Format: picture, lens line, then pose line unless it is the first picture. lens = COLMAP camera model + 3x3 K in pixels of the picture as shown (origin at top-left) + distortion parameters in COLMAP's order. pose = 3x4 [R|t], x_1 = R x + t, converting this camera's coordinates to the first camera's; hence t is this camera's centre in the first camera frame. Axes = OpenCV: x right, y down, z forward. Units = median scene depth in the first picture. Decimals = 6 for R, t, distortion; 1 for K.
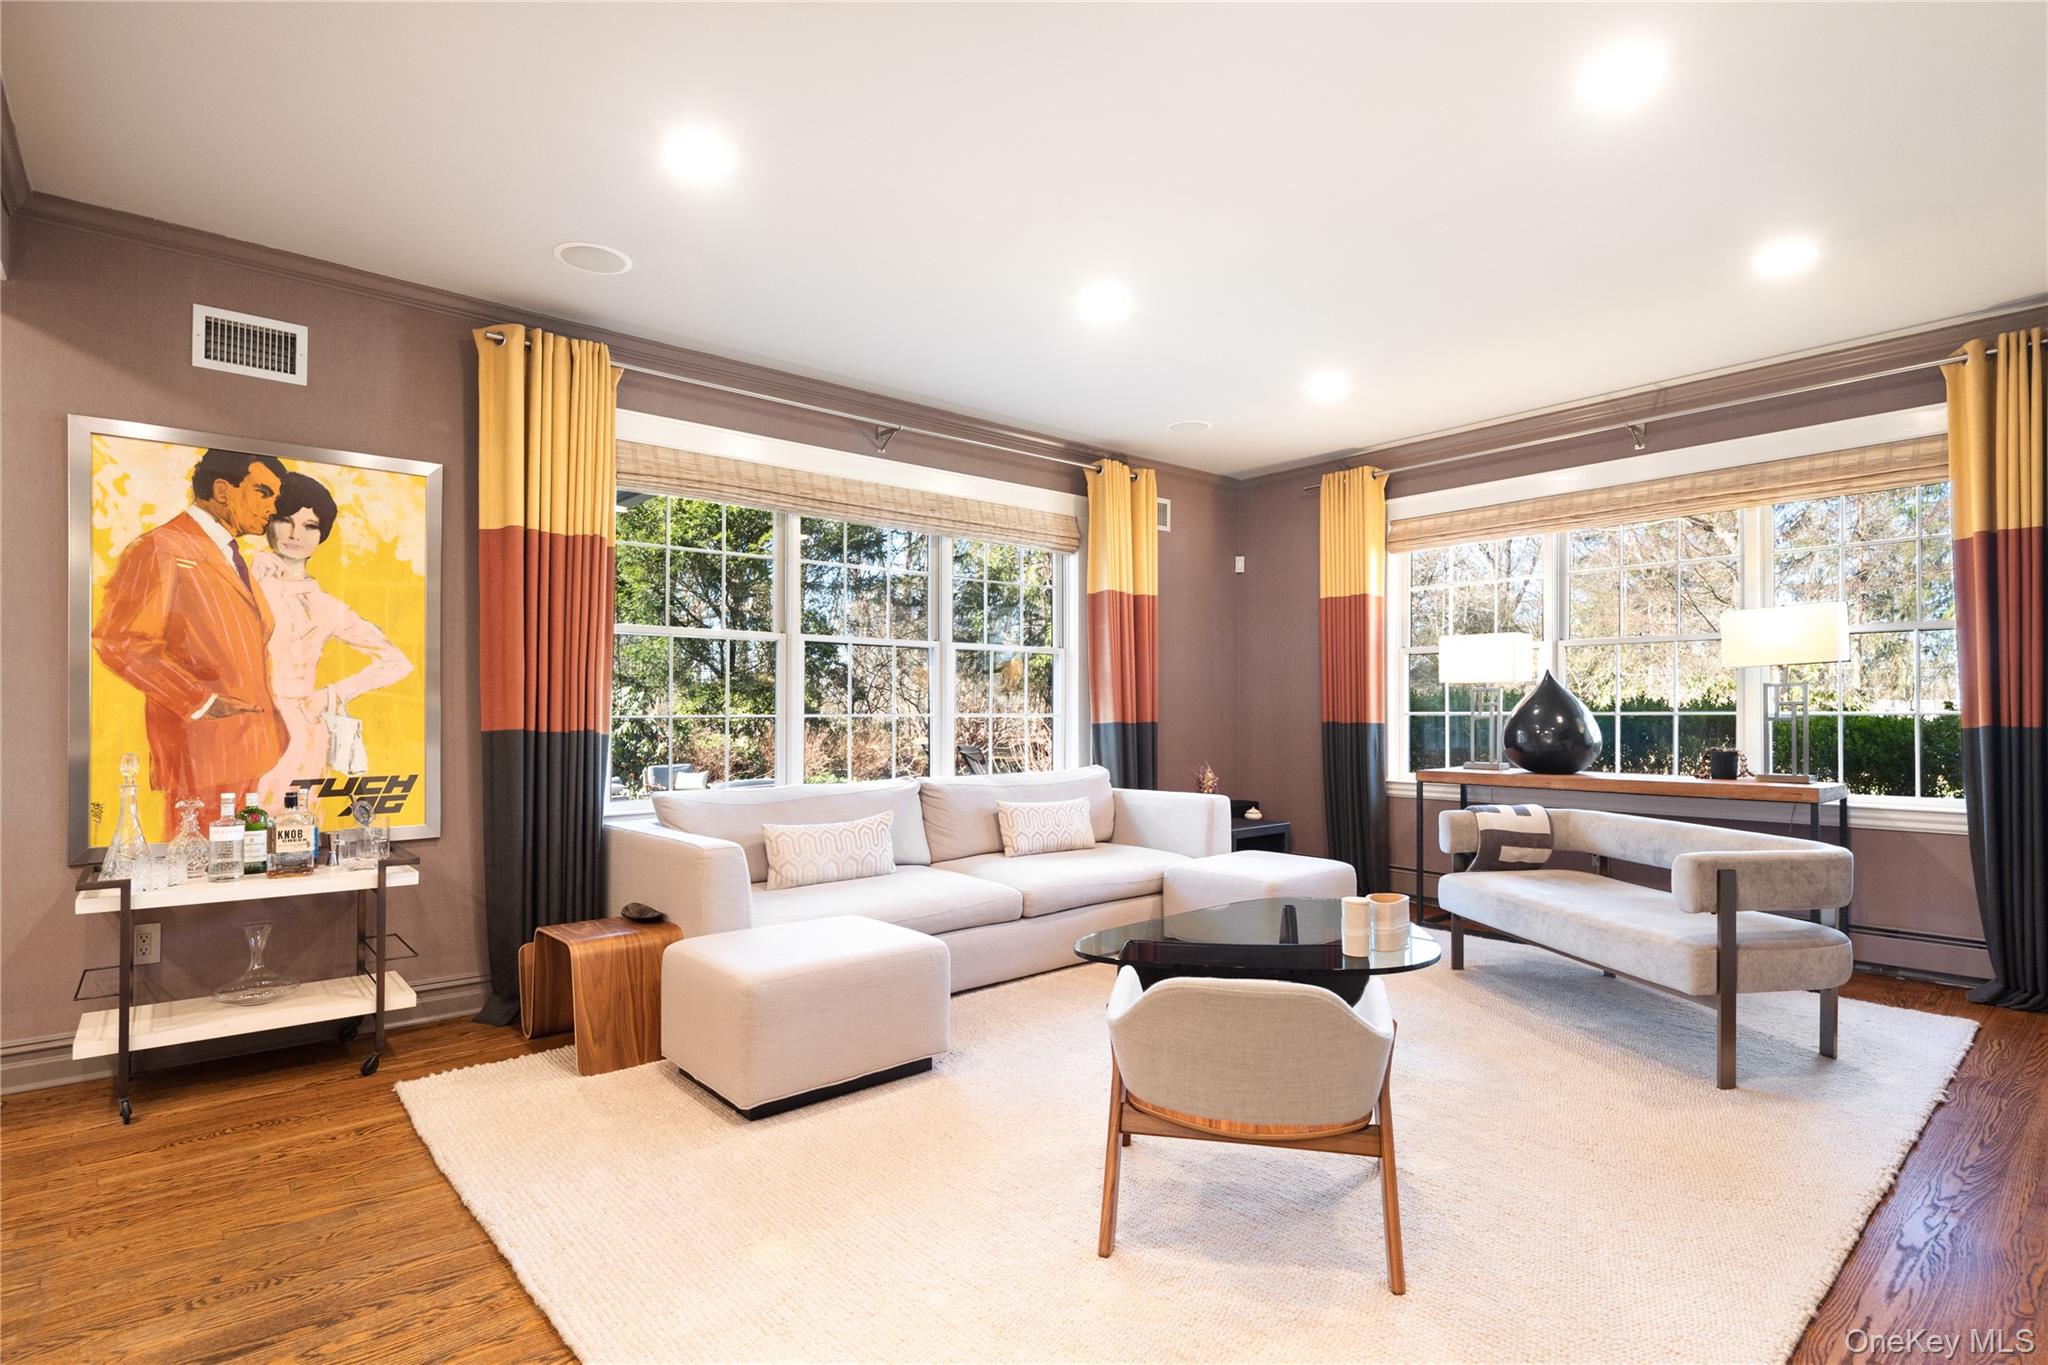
lens RADIAL K [[1009.6, 0, 1019.7], [0, 1009.6, 681.8], [0, 0, 1]] dist [-0.000128, -0.000162]
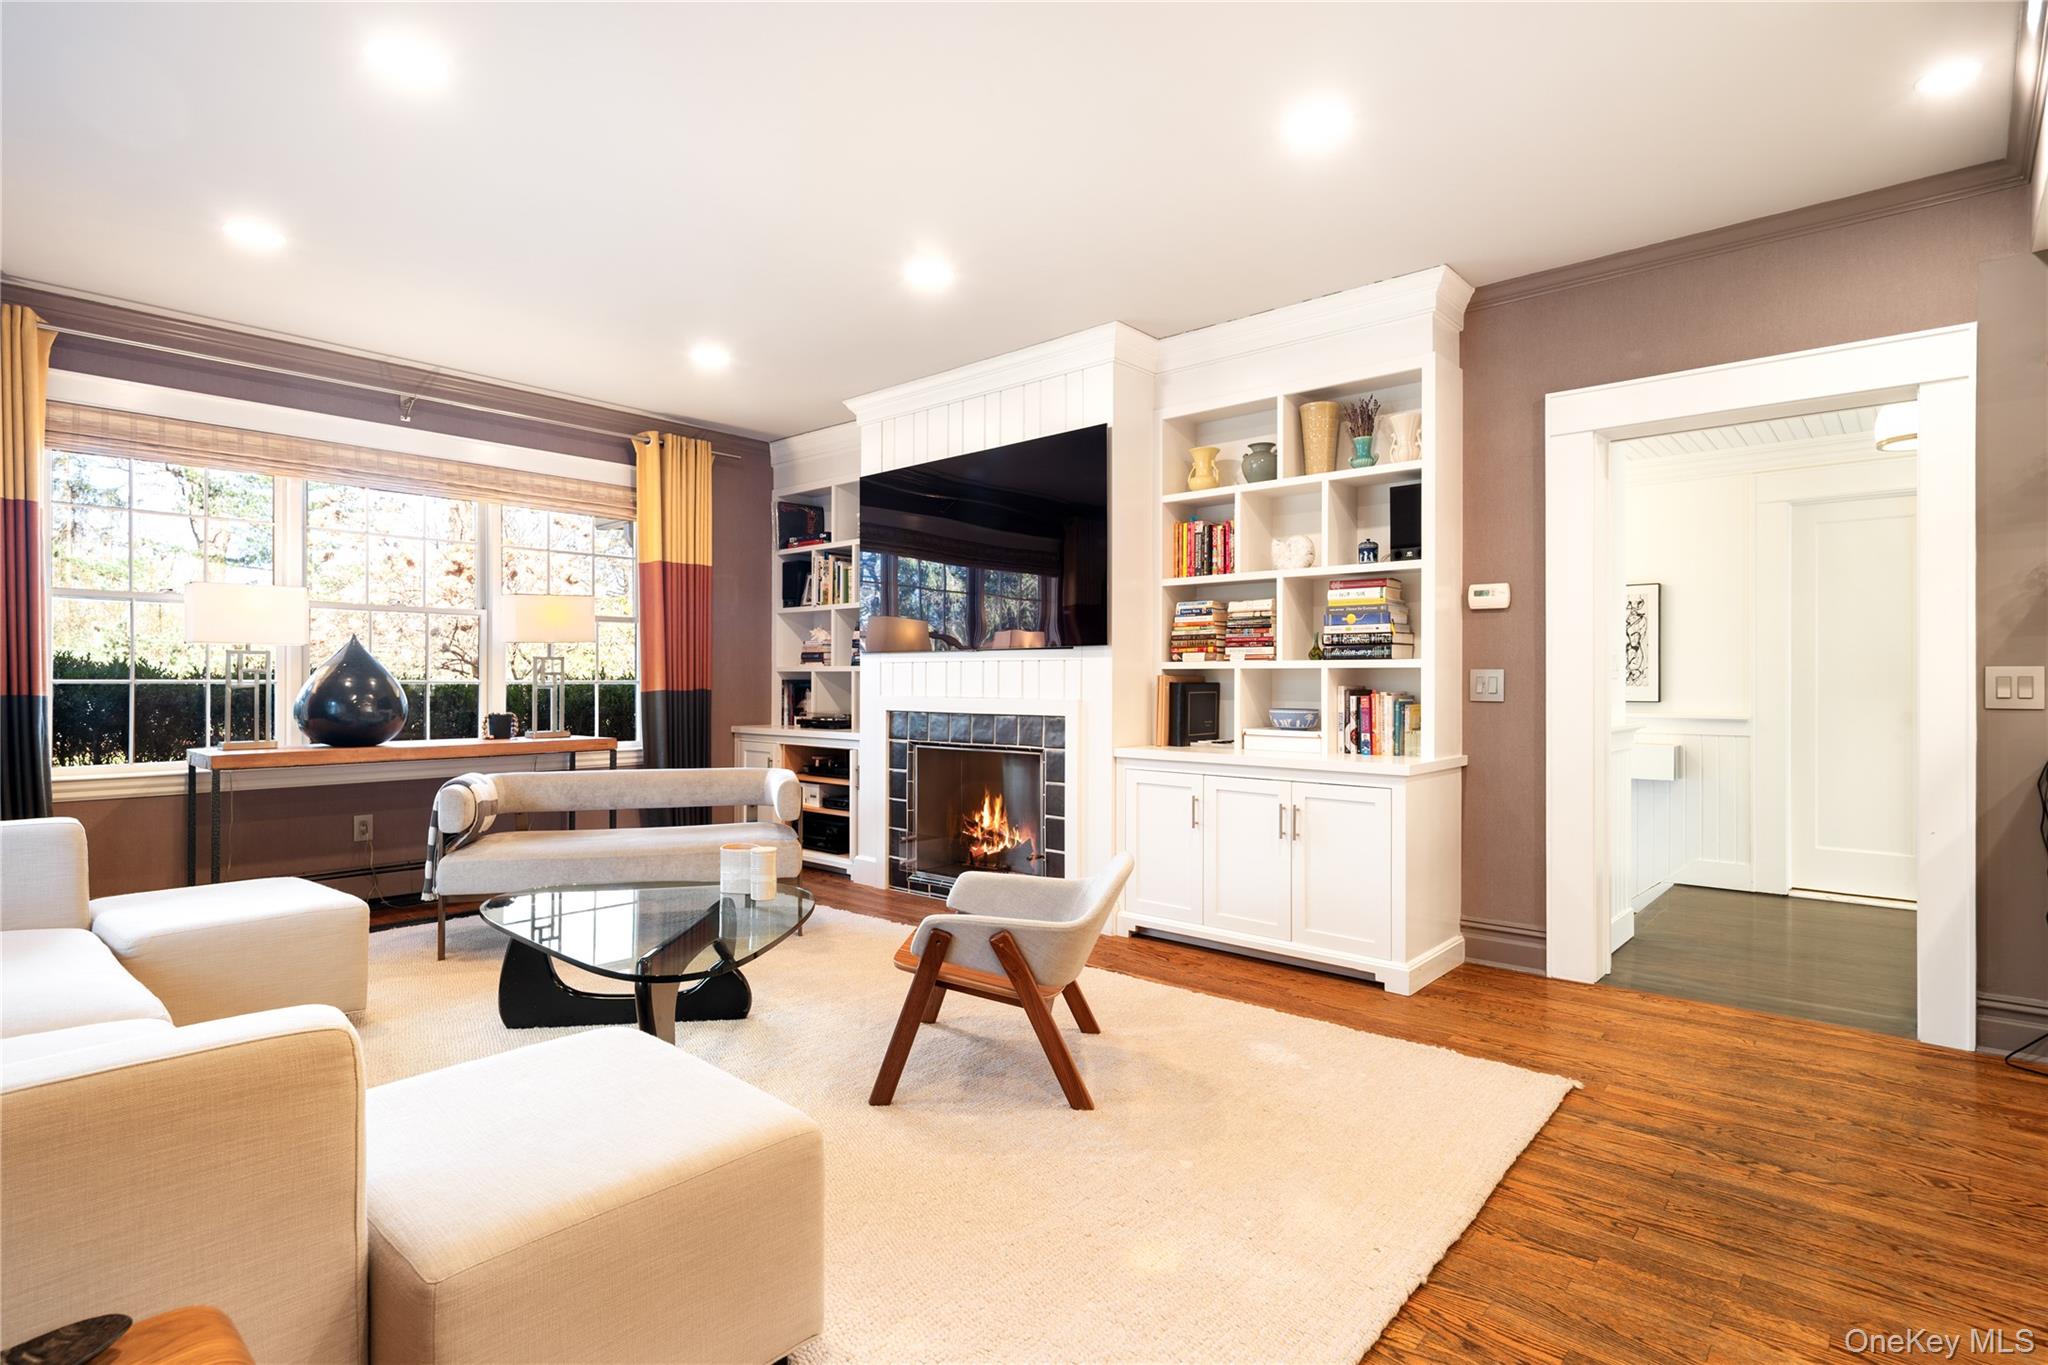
lens RADIAL K [[1009.6, 0, 1019.7], [0, 1009.6, 681.8], [0, 0, 1]] dist [-0.000128, -0.000162]
pose [[-0.132329, 0.000956, 0.991205, -0.489656], [-0.032222, 0.999467, -0.005266, 0.017220], [-0.990682, -0.032636, -0.132228, 0.535750]]
